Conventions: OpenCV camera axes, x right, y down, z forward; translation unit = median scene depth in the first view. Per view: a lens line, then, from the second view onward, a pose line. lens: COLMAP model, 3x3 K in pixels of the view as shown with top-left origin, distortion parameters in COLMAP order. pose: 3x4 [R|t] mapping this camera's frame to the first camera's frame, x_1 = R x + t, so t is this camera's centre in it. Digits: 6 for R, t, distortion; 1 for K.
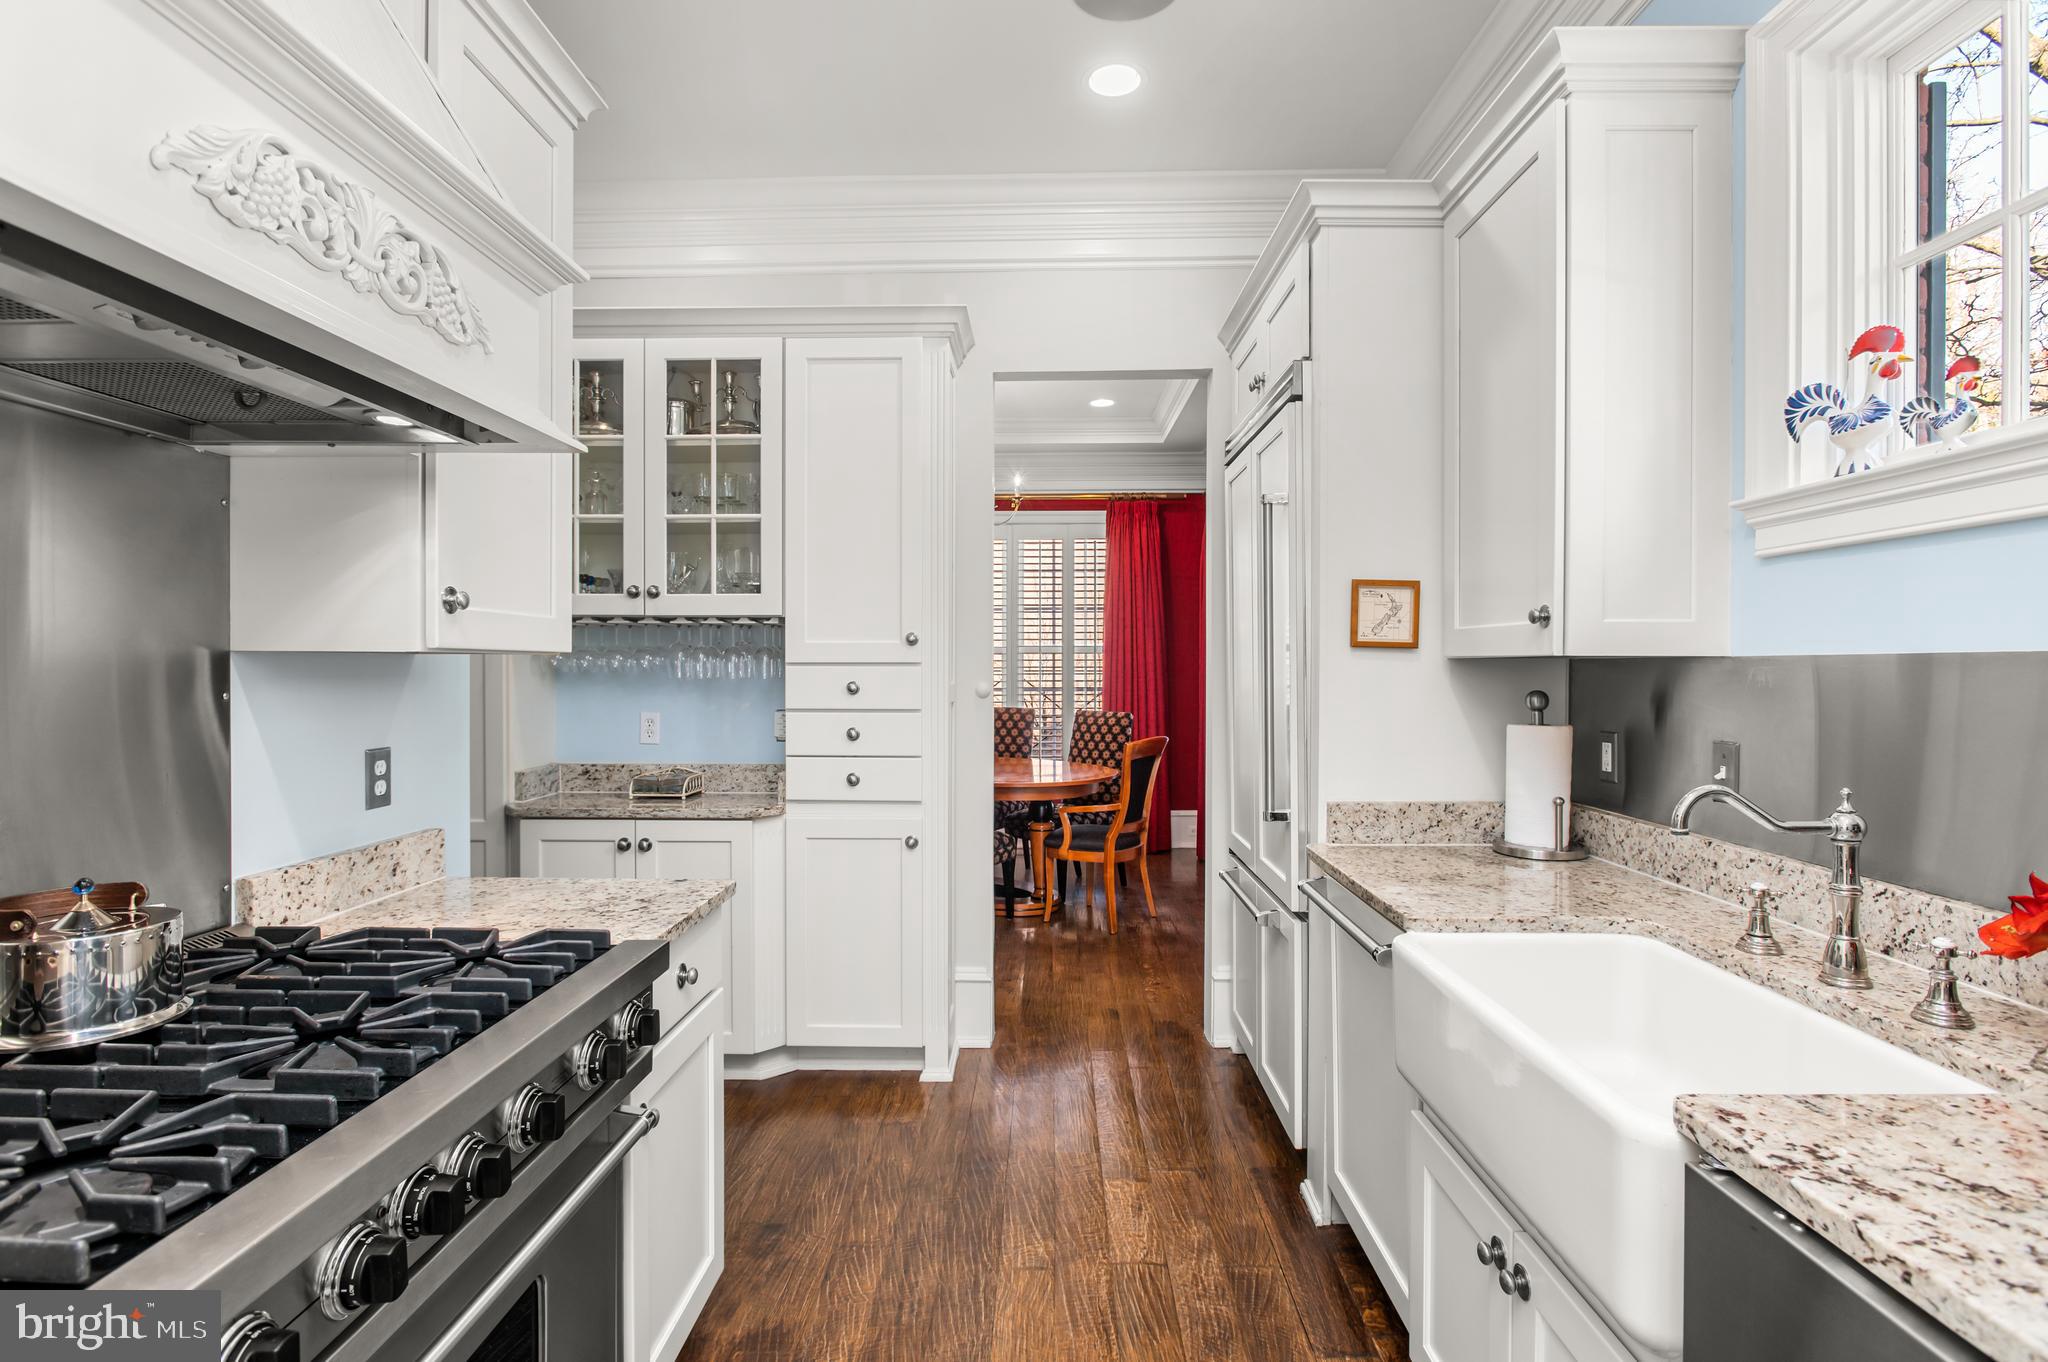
lens RADIAL K [[974.4, 0, 1024.0], [0, 974.4, 681.0], [0, 0, 1]] dist [-0.015275, 0.008214]
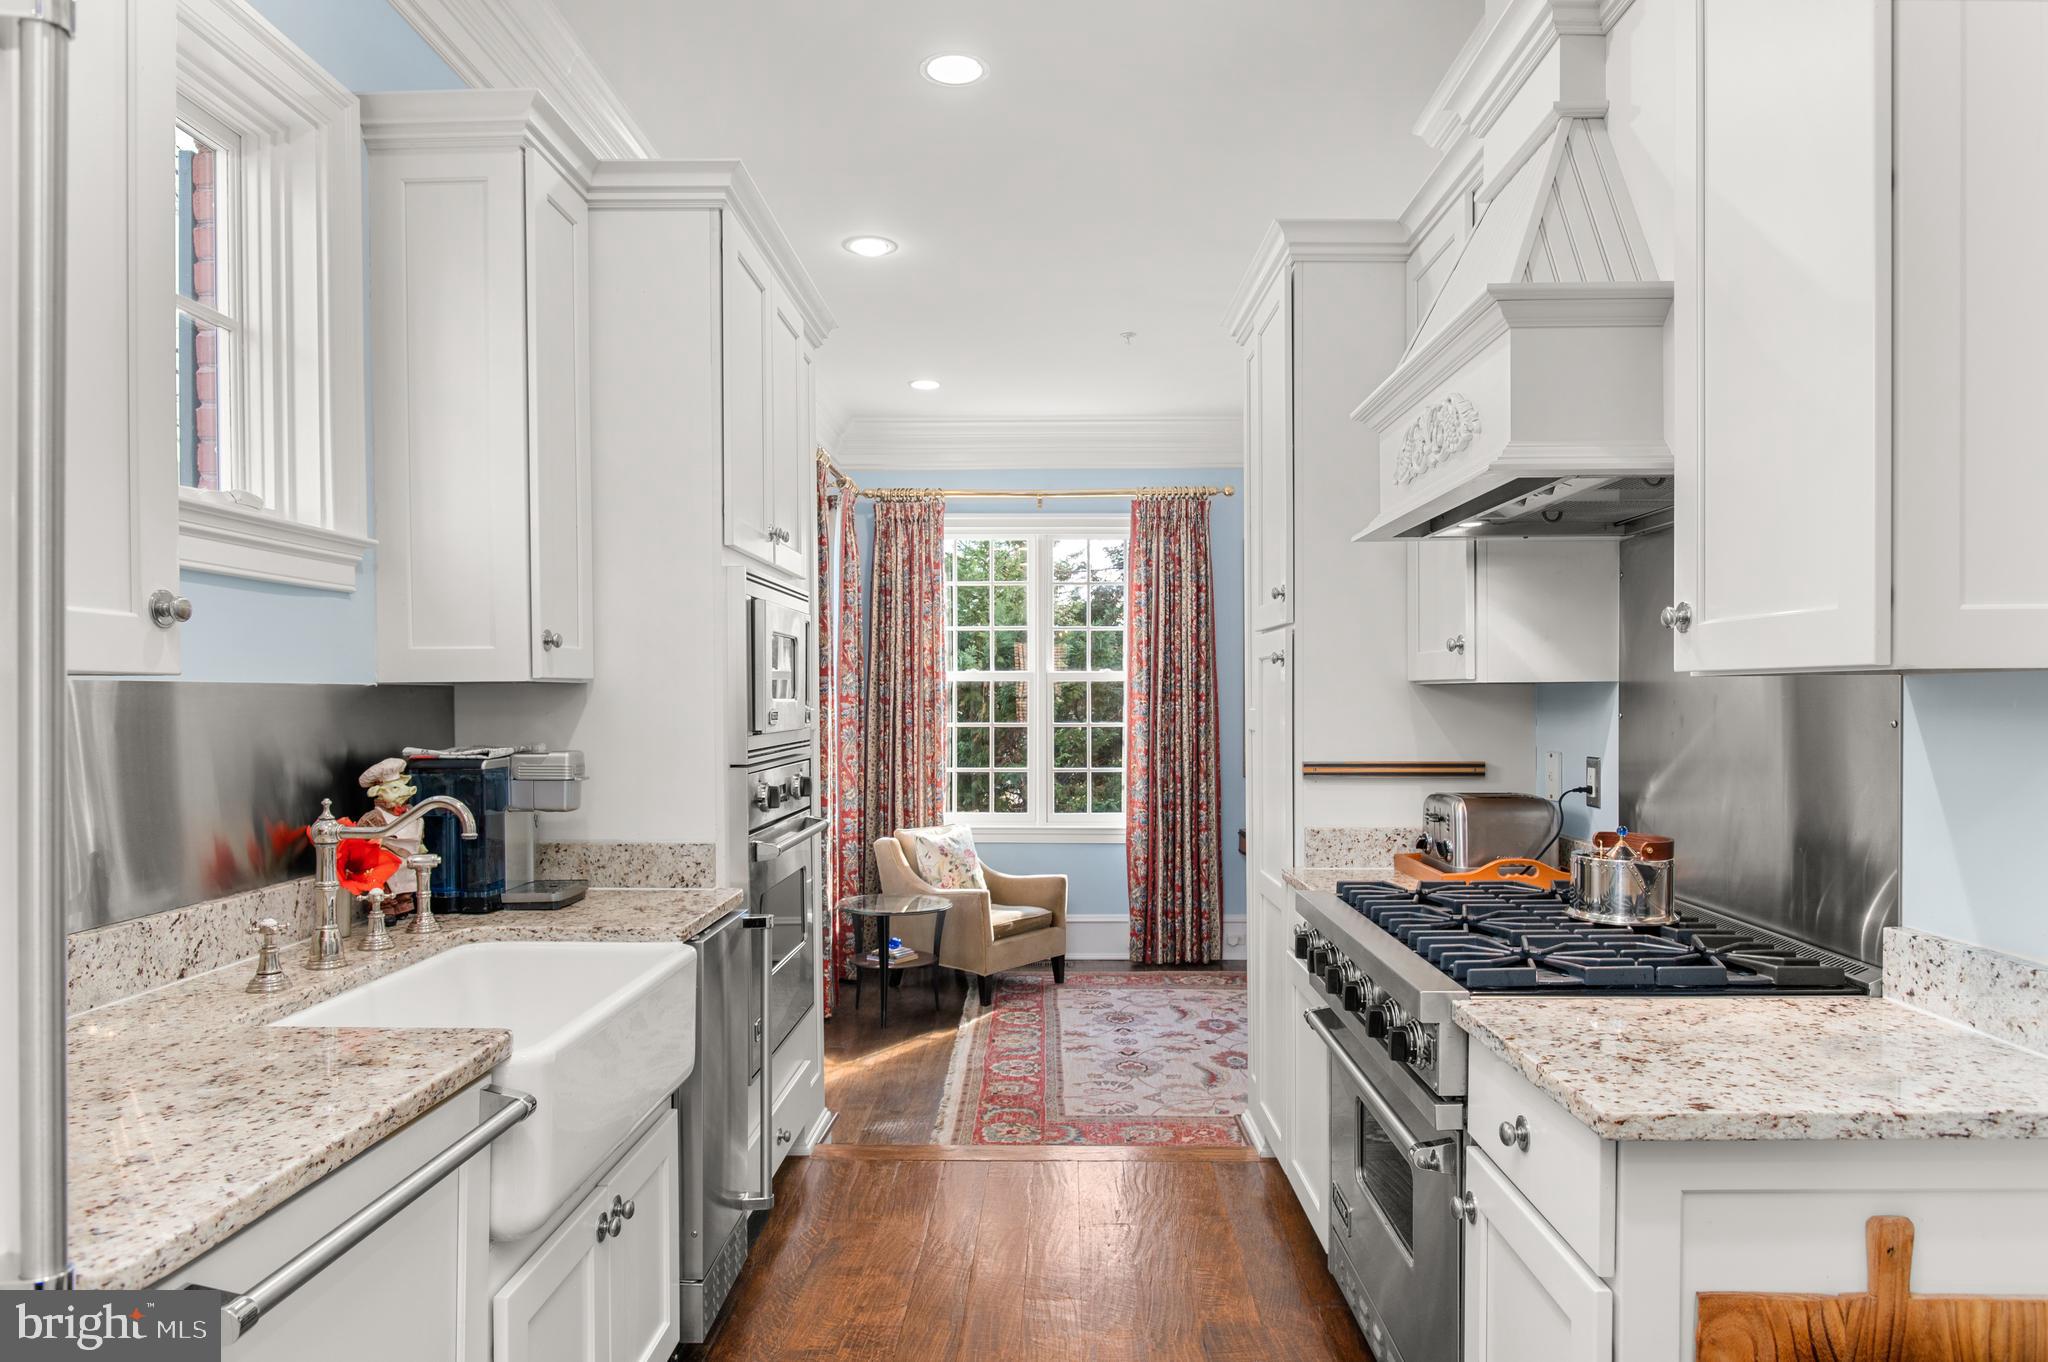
lens RADIAL K [[1388.2, 0, 1024.0], [0, 1388.2, 681.0], [0, 0, 1]] dist [-0.001626, -0.000132]
pose [[-0.999992, 0.001086, 0.003725, 0.003579], [0.001088, 0.999999, 0.000689, -0.028742], [-0.003724, 0.000693, -0.999993, 2.451330]]
